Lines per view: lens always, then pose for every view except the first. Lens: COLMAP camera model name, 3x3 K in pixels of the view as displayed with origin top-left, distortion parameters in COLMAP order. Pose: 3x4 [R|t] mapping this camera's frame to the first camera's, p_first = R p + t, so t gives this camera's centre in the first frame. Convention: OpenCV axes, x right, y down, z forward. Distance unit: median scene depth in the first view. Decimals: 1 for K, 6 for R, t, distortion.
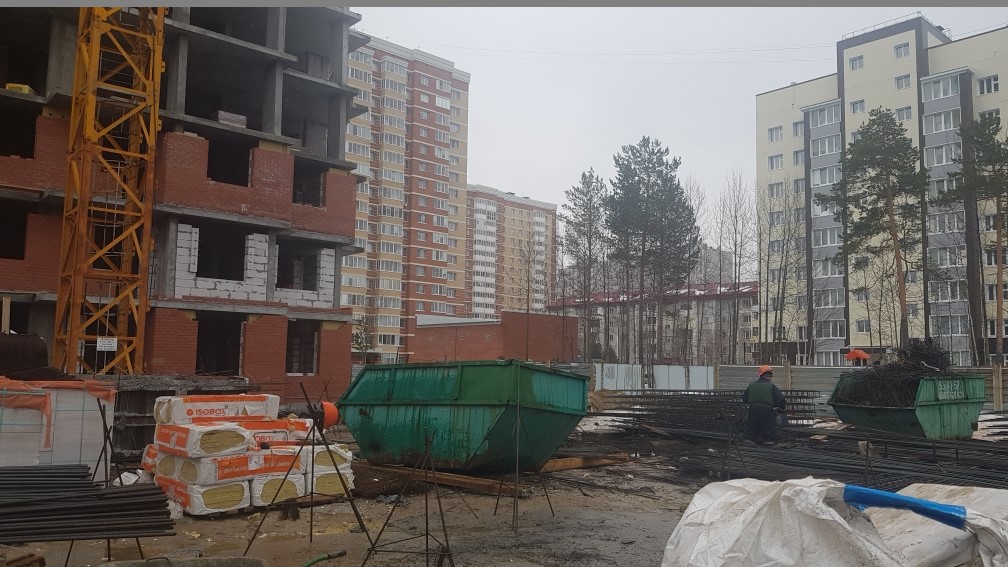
lens RADIAL K [[777.9, 0, 504.0], [0, 777.9, 283.5], [0, 0, 1]] dist [0.102157, -0.179910]
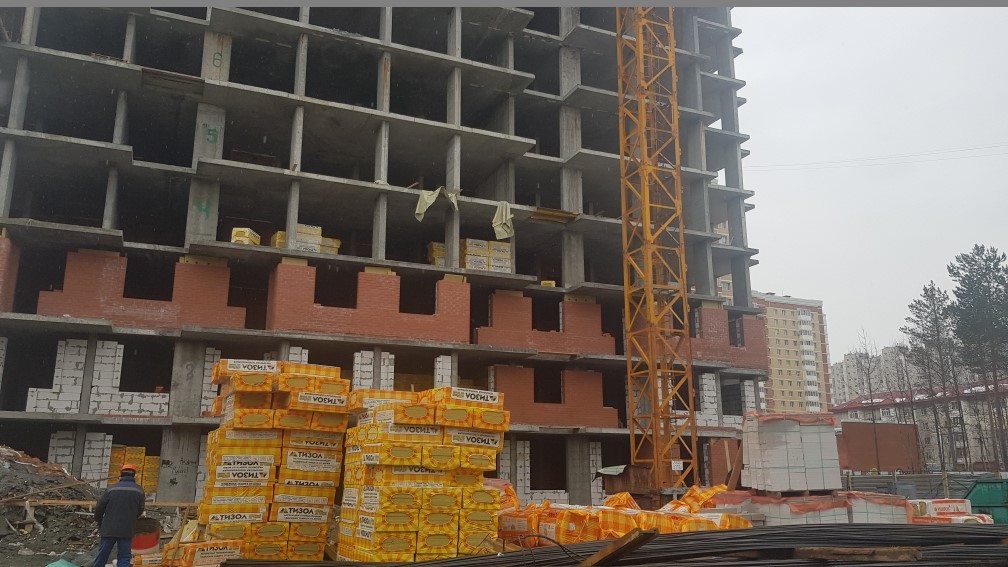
lens RADIAL K [[777.9, 0, 504.0], [0, 777.9, 283.5], [0, 0, 1]] dist [0.102157, -0.179910]
pose [[0.954053, -0.089822, -0.285857, -0.135418], [0.050498, 0.988565, -0.142089, -0.023380], [0.295351, 0.121126, 0.947680, -0.178729]]
